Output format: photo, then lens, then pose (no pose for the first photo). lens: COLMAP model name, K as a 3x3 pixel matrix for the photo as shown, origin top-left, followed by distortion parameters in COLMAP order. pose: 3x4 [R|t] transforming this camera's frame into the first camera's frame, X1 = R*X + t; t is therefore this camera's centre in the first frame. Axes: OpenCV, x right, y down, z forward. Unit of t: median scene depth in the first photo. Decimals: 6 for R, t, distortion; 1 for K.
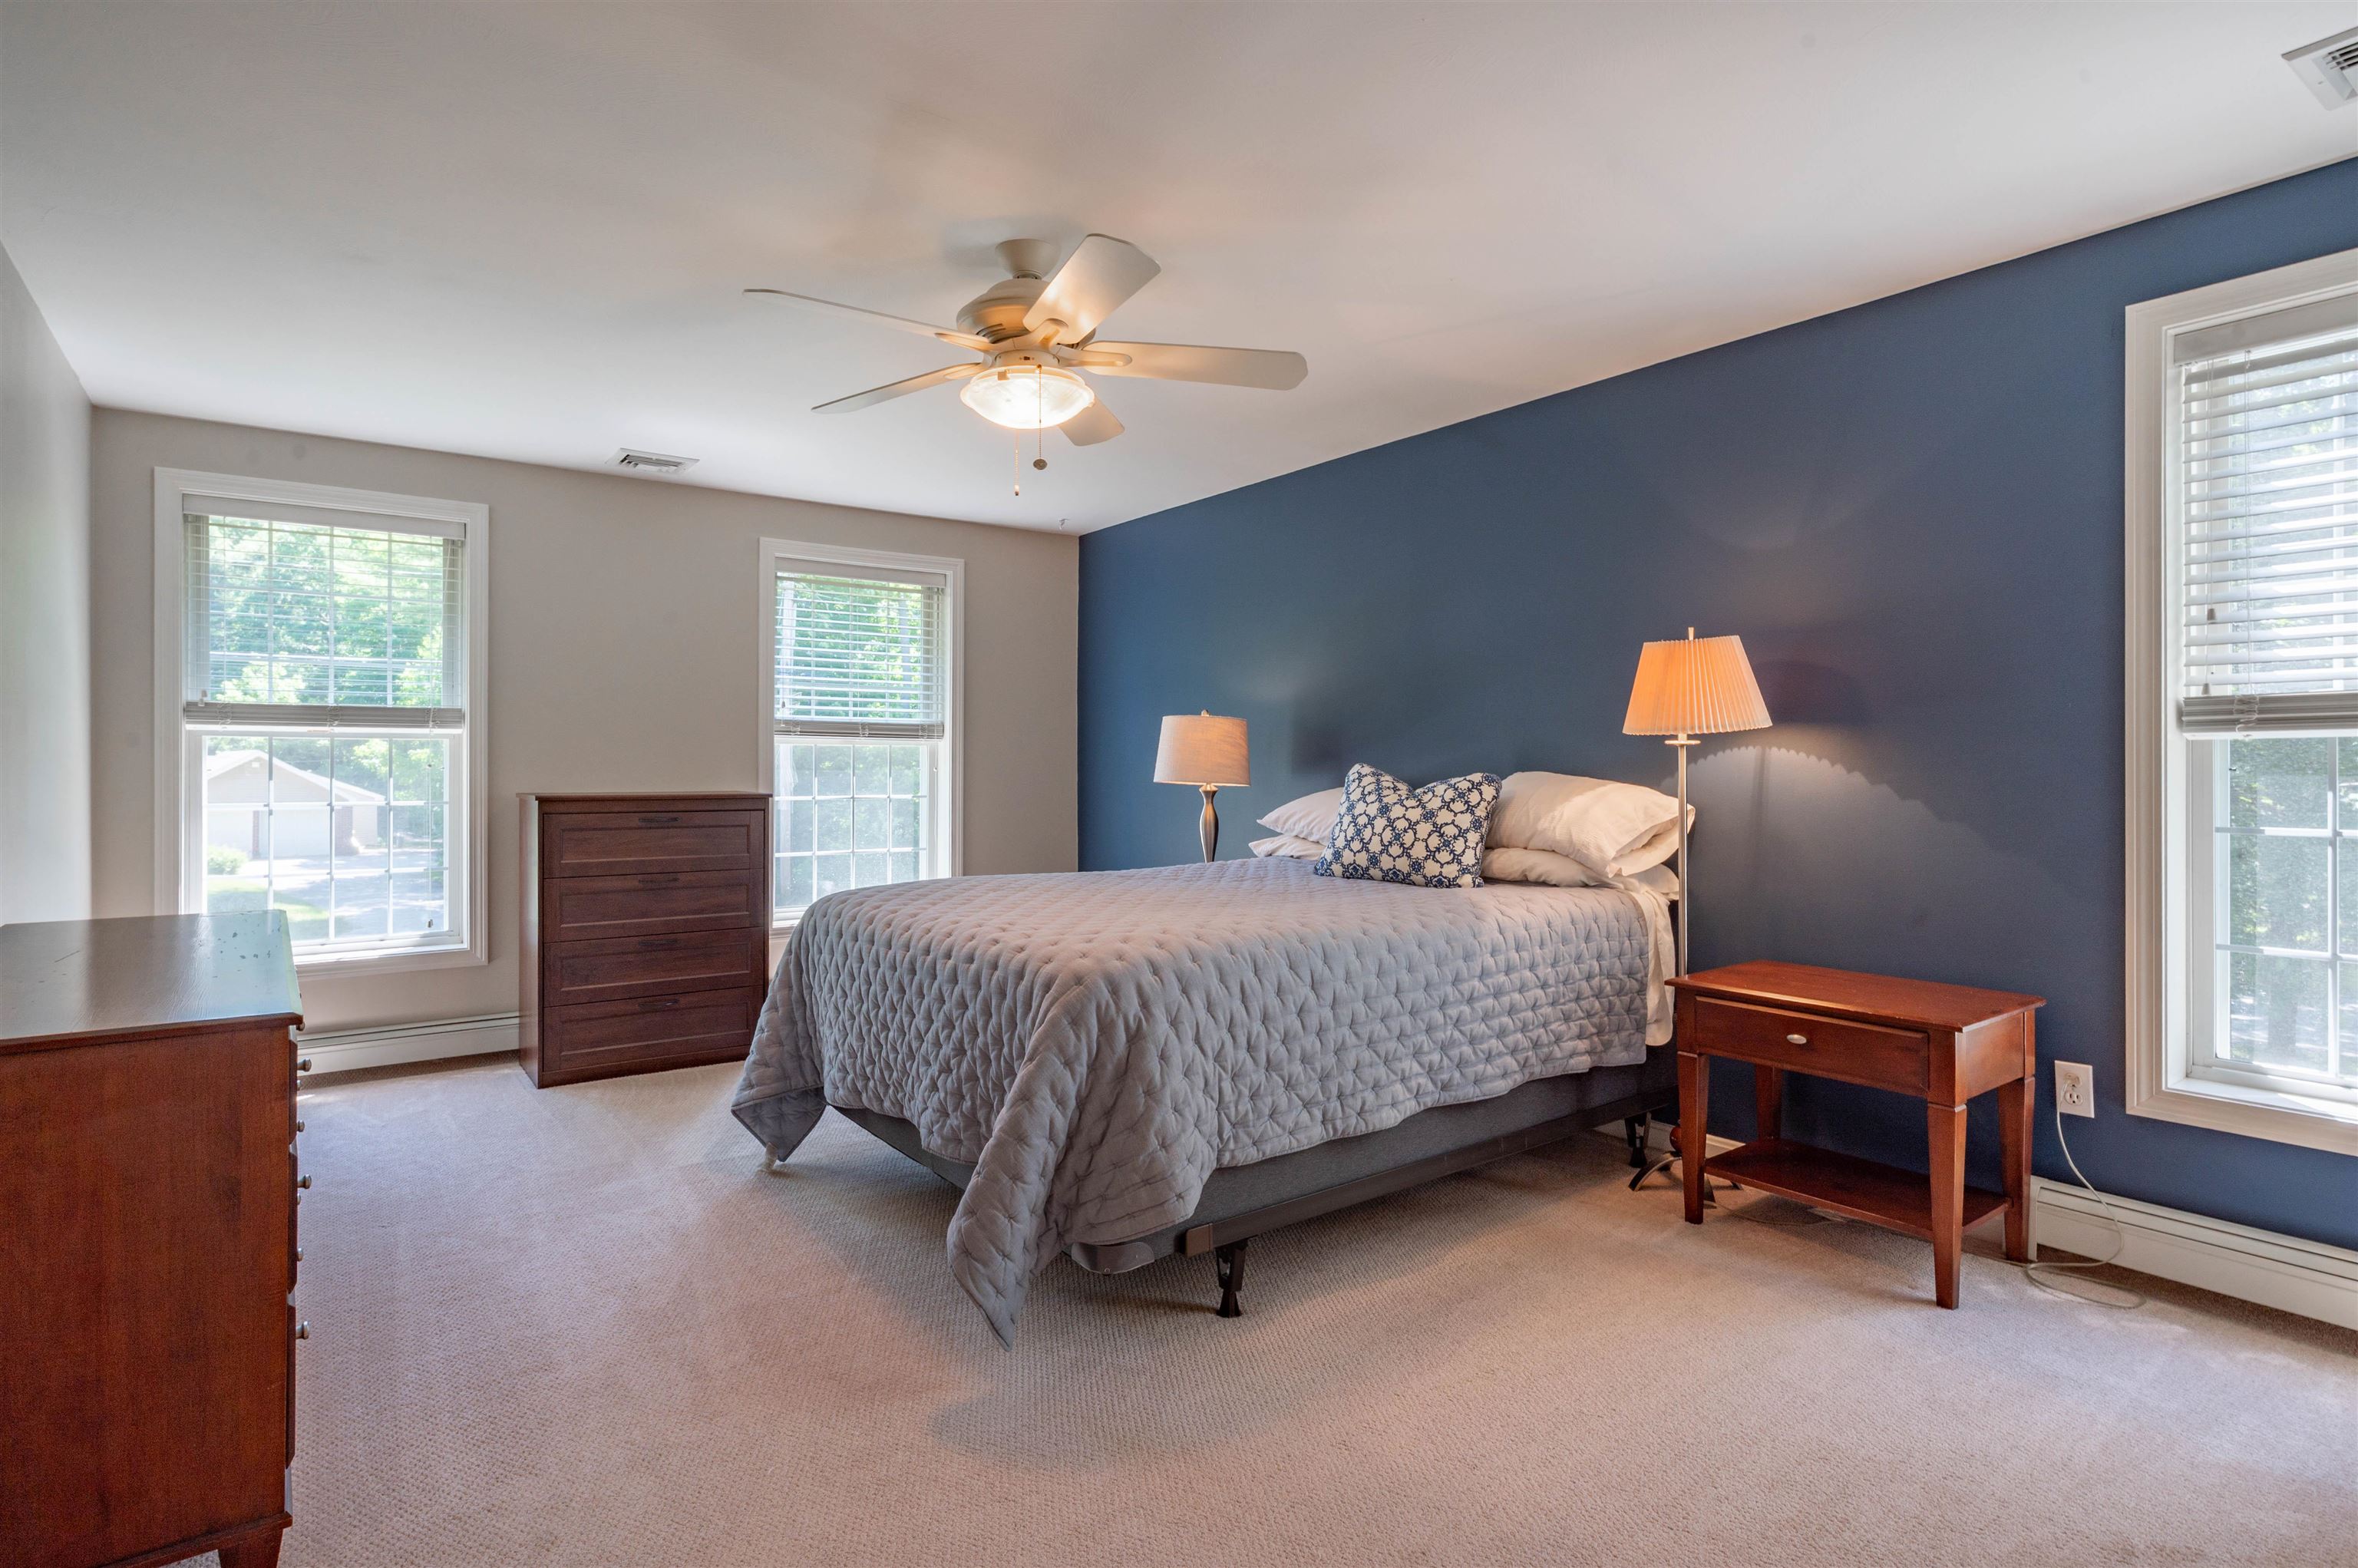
lens RADIAL K [[1182.5, 0, 1172.2], [0, 1182.5, 760.5], [0, 0, 1]] dist [0.000081, -0.000048]
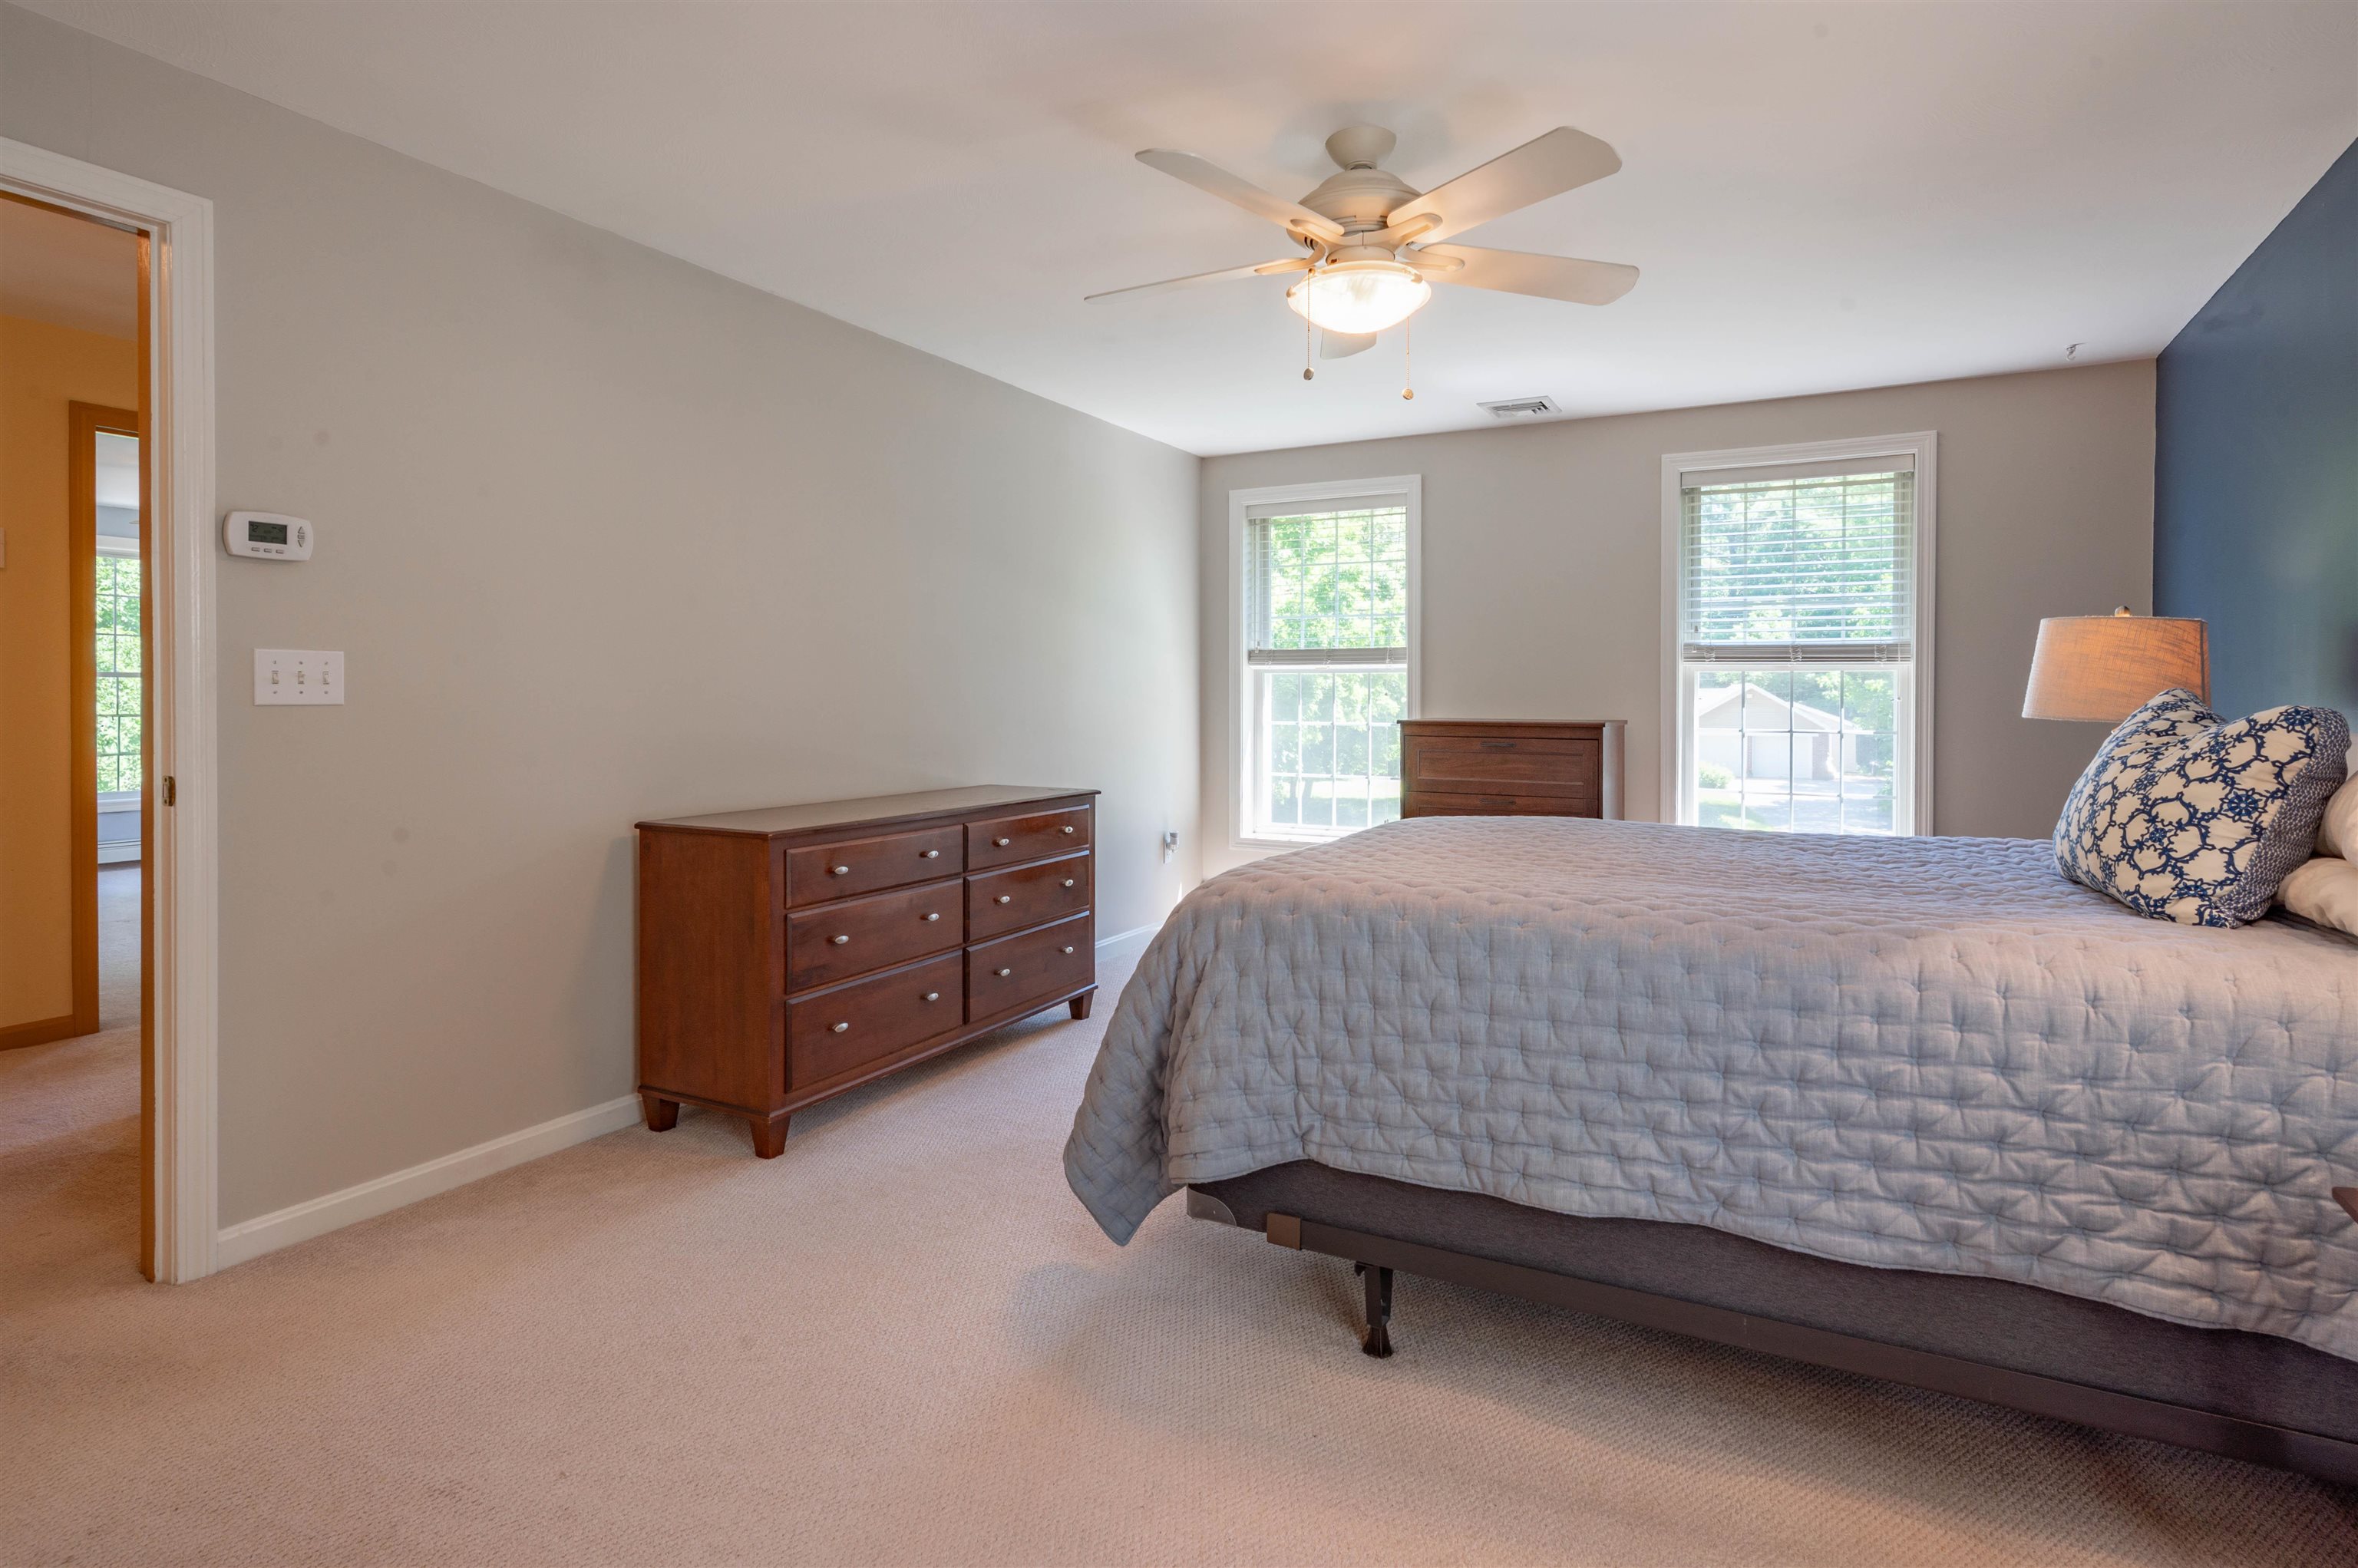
lens RADIAL K [[1165.1, 0, 1173.4], [0, 1165.1, 687.2], [0, 0, 1]] dist [-0.000748, 0.000392]
pose [[0.447792, -0.005750, -0.894119, 0.585058], [0.002411, 0.999983, -0.005223, 0.004602], [0.894135, 0.000183, 0.447798, 0.412621]]
